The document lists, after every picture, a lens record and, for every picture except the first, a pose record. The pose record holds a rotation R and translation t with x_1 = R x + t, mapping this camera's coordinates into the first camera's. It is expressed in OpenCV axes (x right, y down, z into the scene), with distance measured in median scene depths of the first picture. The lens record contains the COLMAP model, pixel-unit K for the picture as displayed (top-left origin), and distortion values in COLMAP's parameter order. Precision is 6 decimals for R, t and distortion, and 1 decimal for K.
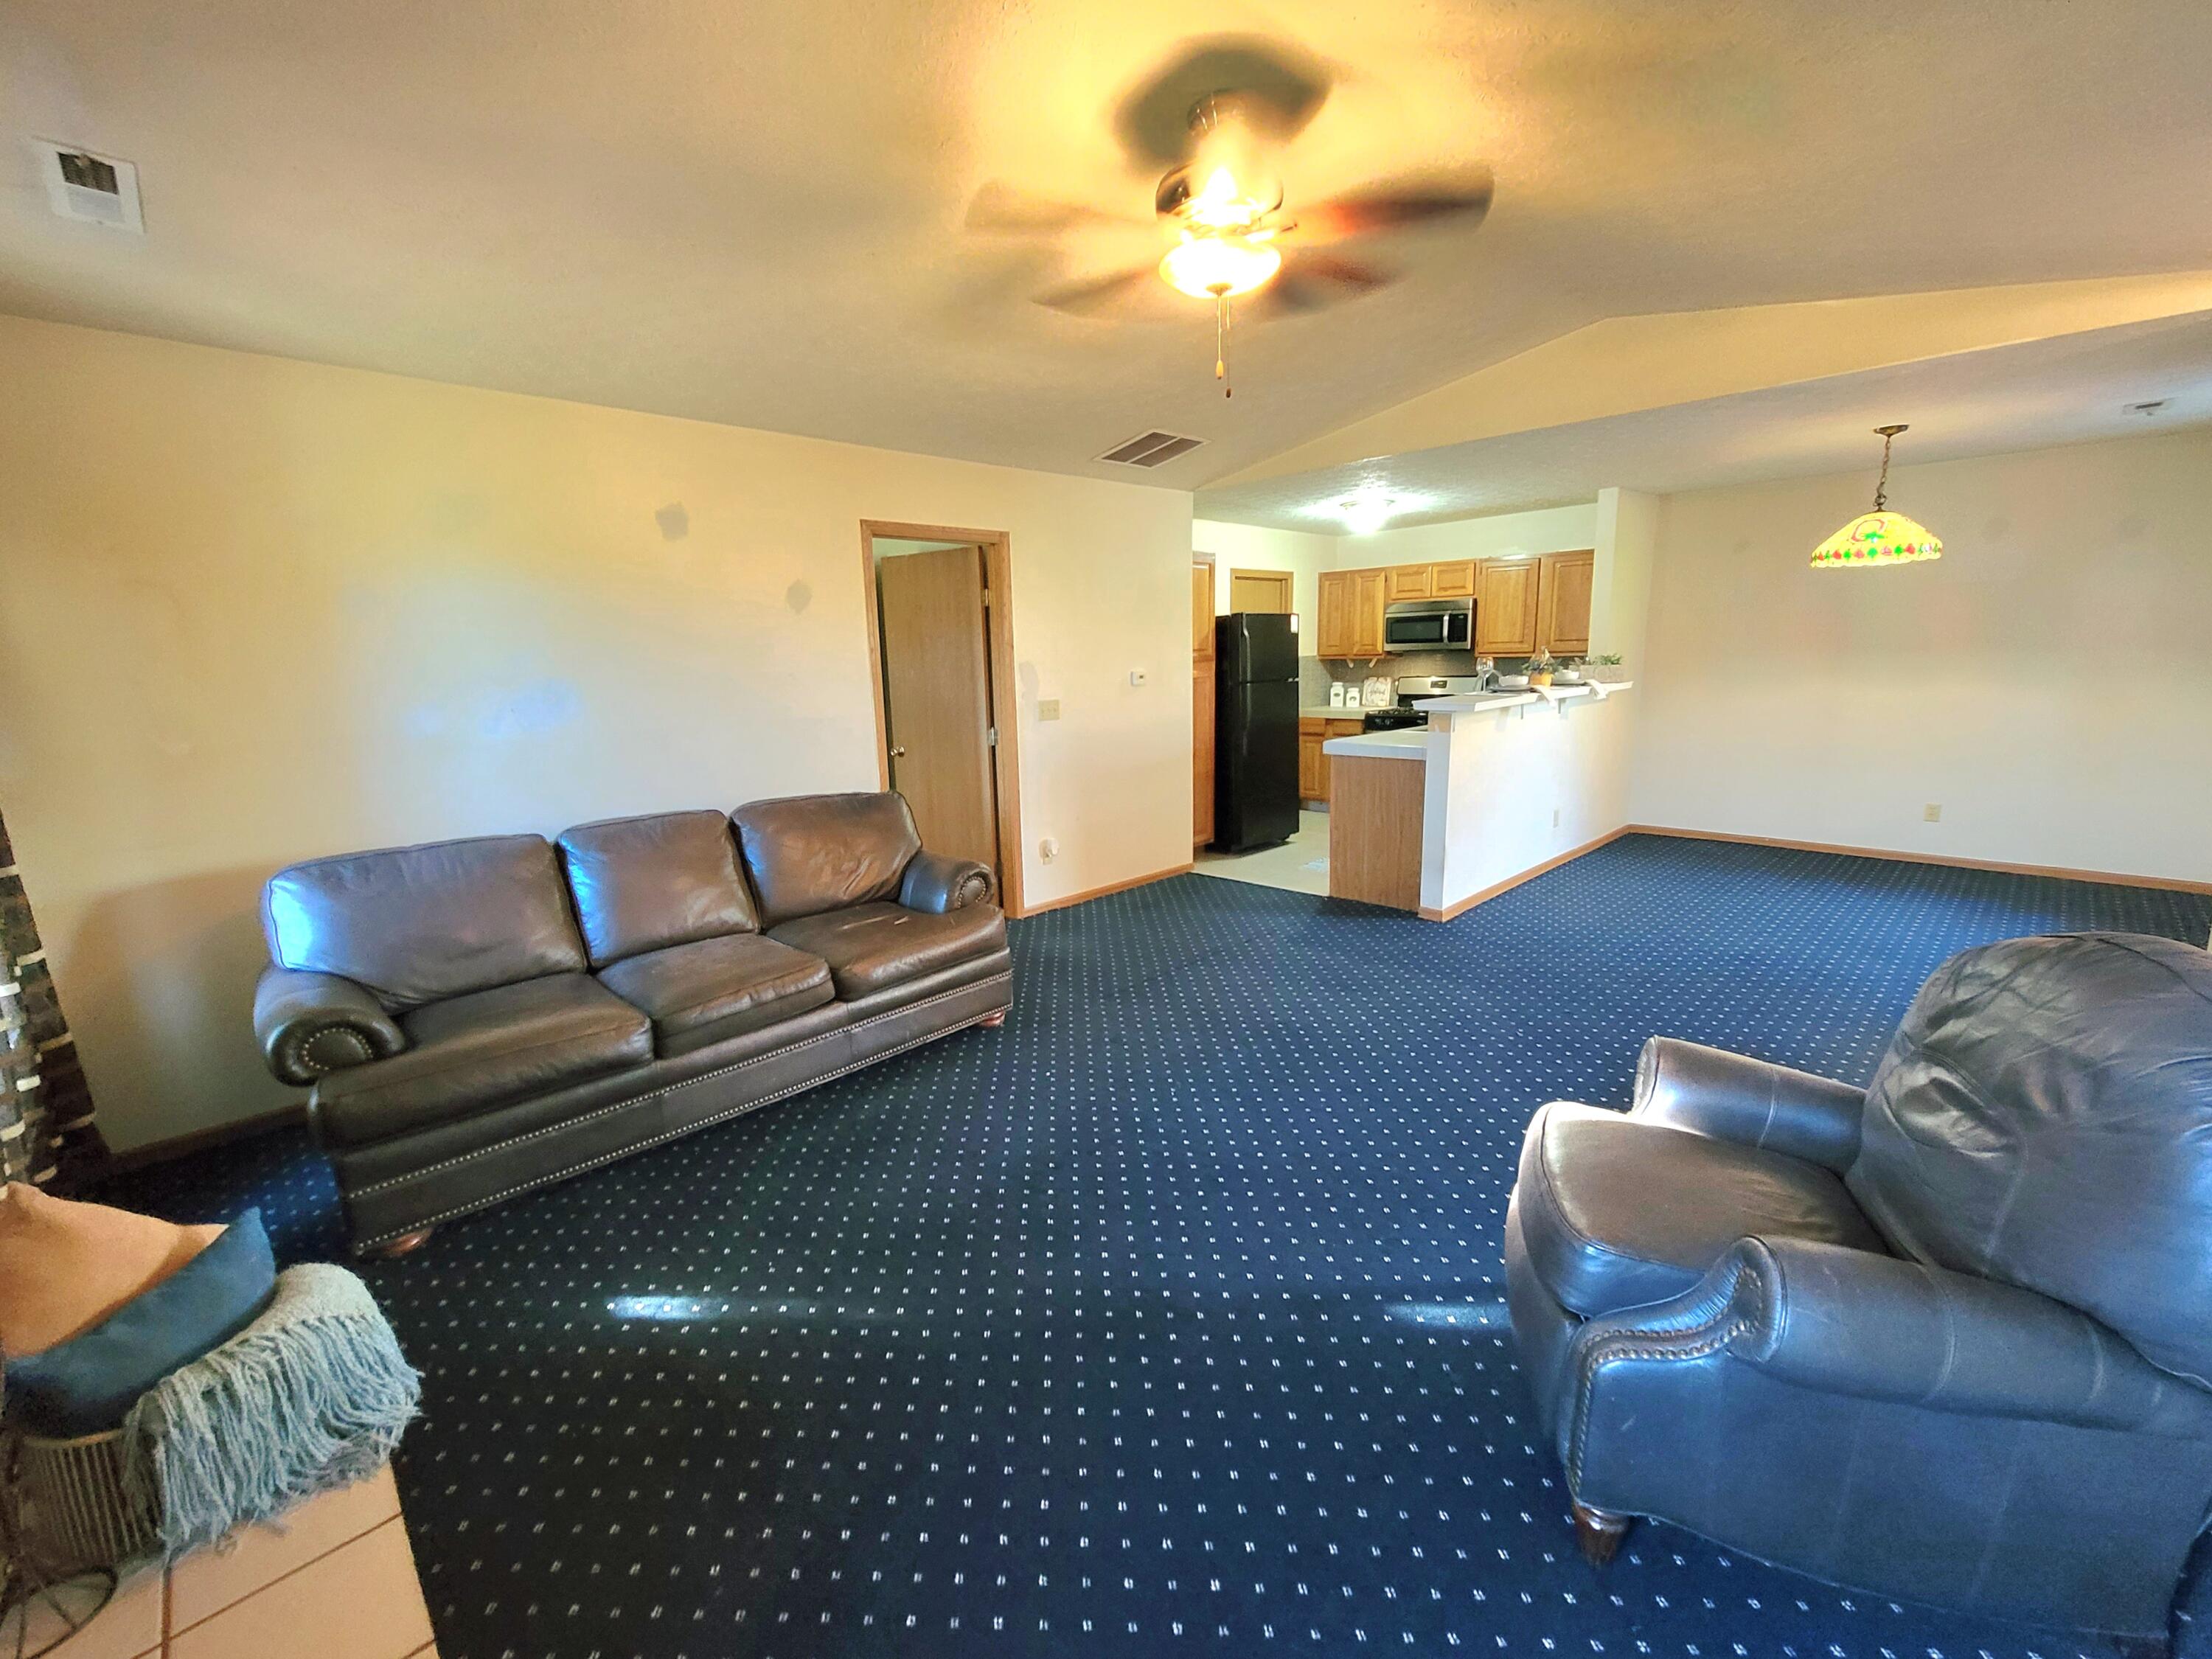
lens RADIAL K [[930.8, 0, 1088.4], [0, 930.8, 830.2], [0, 0, 1]] dist [-0.002382, 0.000289]
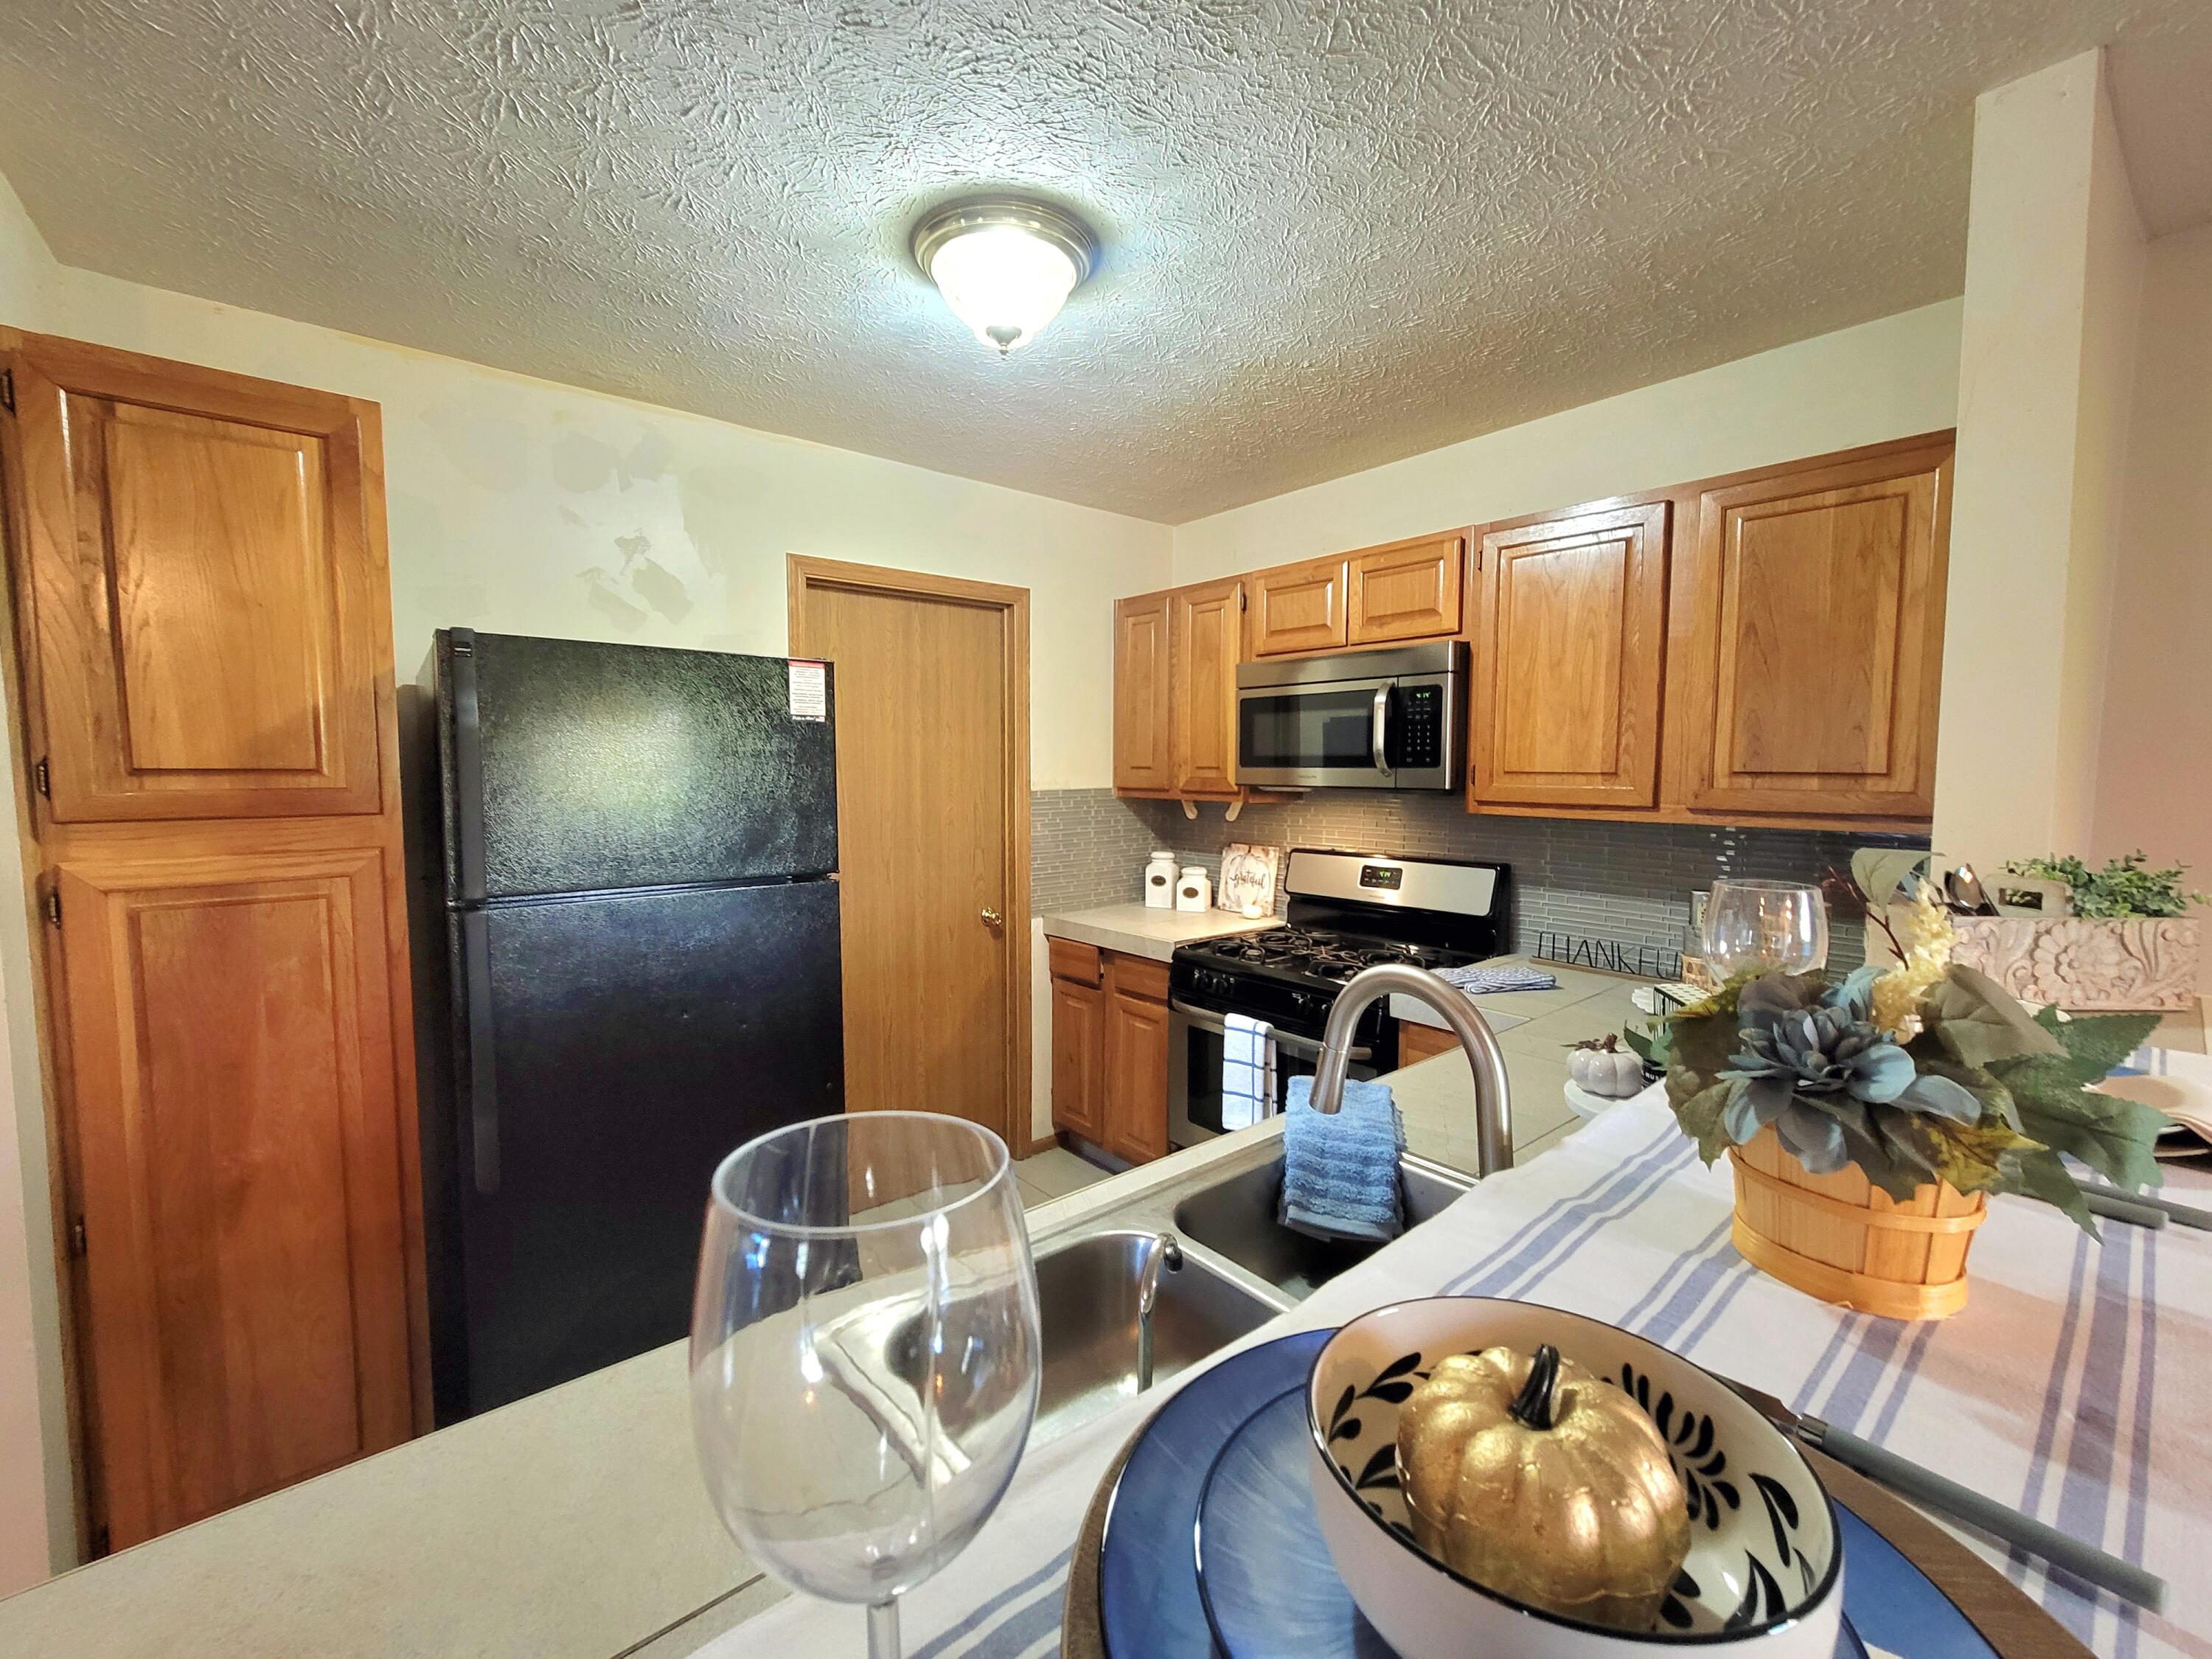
lens RADIAL K [[905.9, 0, 1091.3], [0, 905.9, 830.3], [0, 0, 1]] dist [-0.002277, -0.000134]
pose [[0.996364, 0.034354, -0.077967, 0.309152], [-0.043135, 0.992556, -0.113895, -0.138142], [0.073473, 0.116844, 0.990429, 0.672850]]
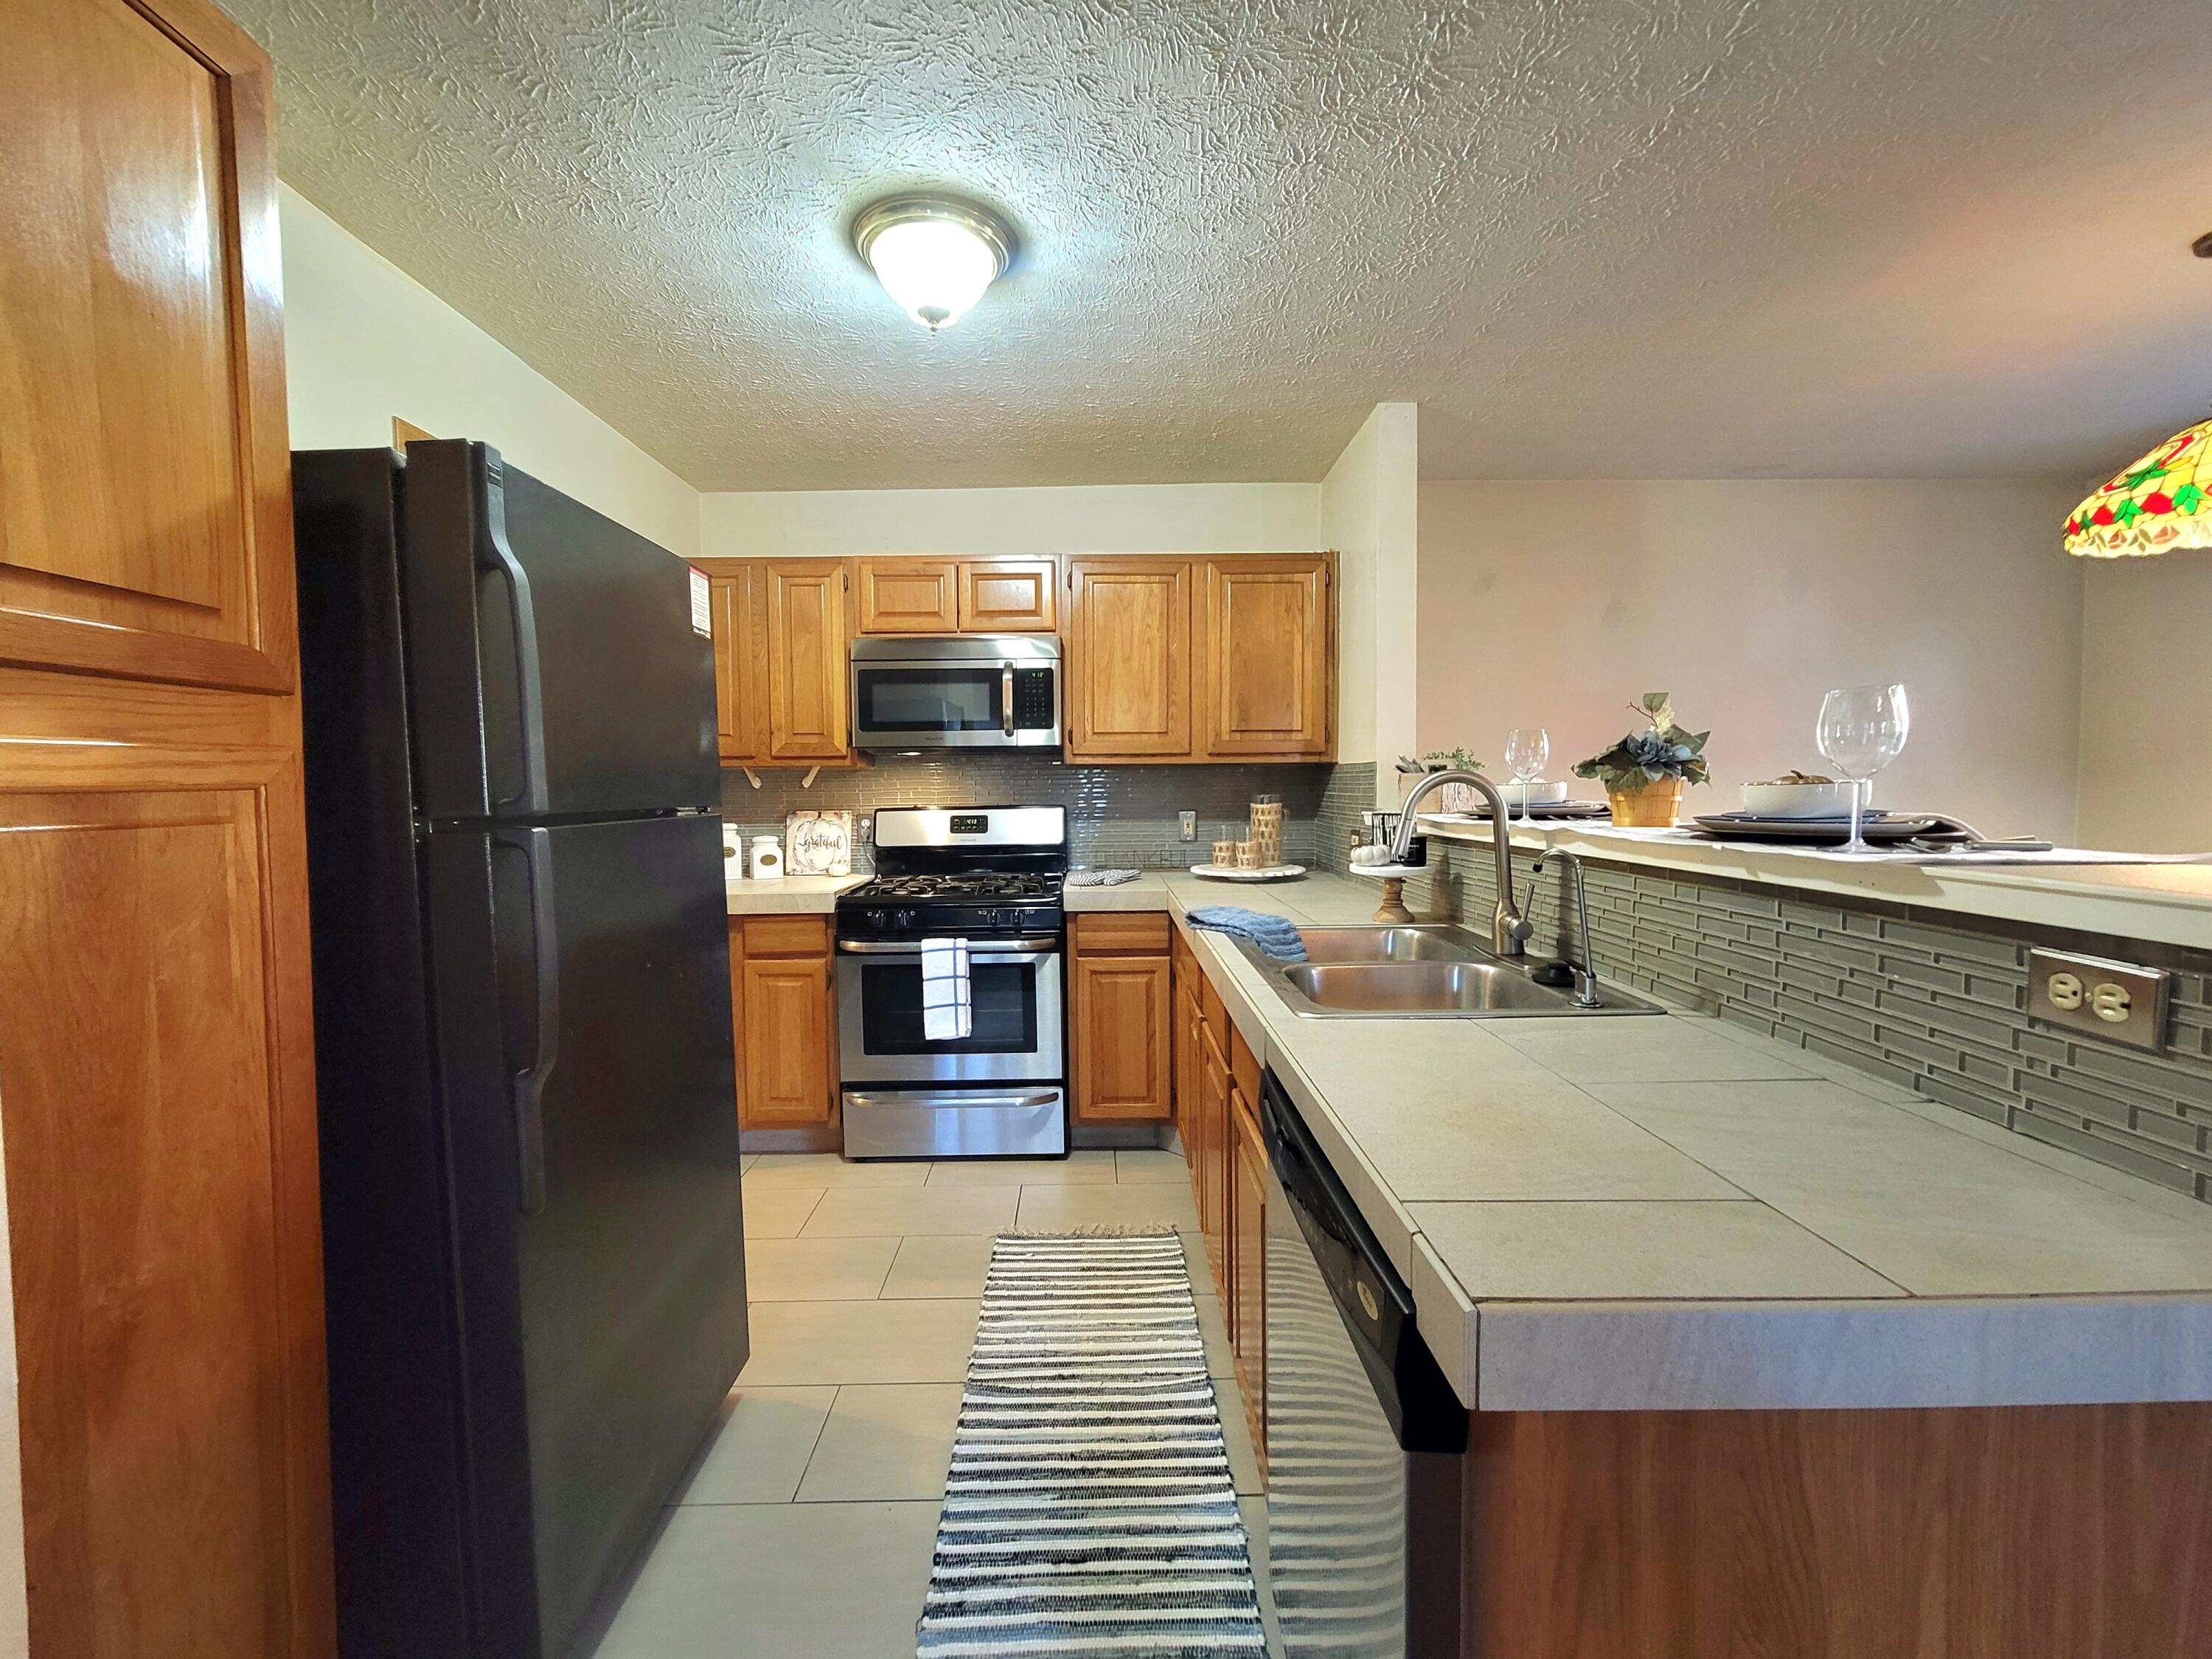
lens RADIAL K [[903.4, 0, 1085.7], [0, 903.4, 833.7], [0, 0, 1]] dist [-0.000212, 0.004086]
pose [[0.700327, -0.019420, 0.713558, 0.103698], [0.125579, 0.987391, -0.096378, -0.108820], [-0.702689, 0.157104, 0.693936, 0.695607]]
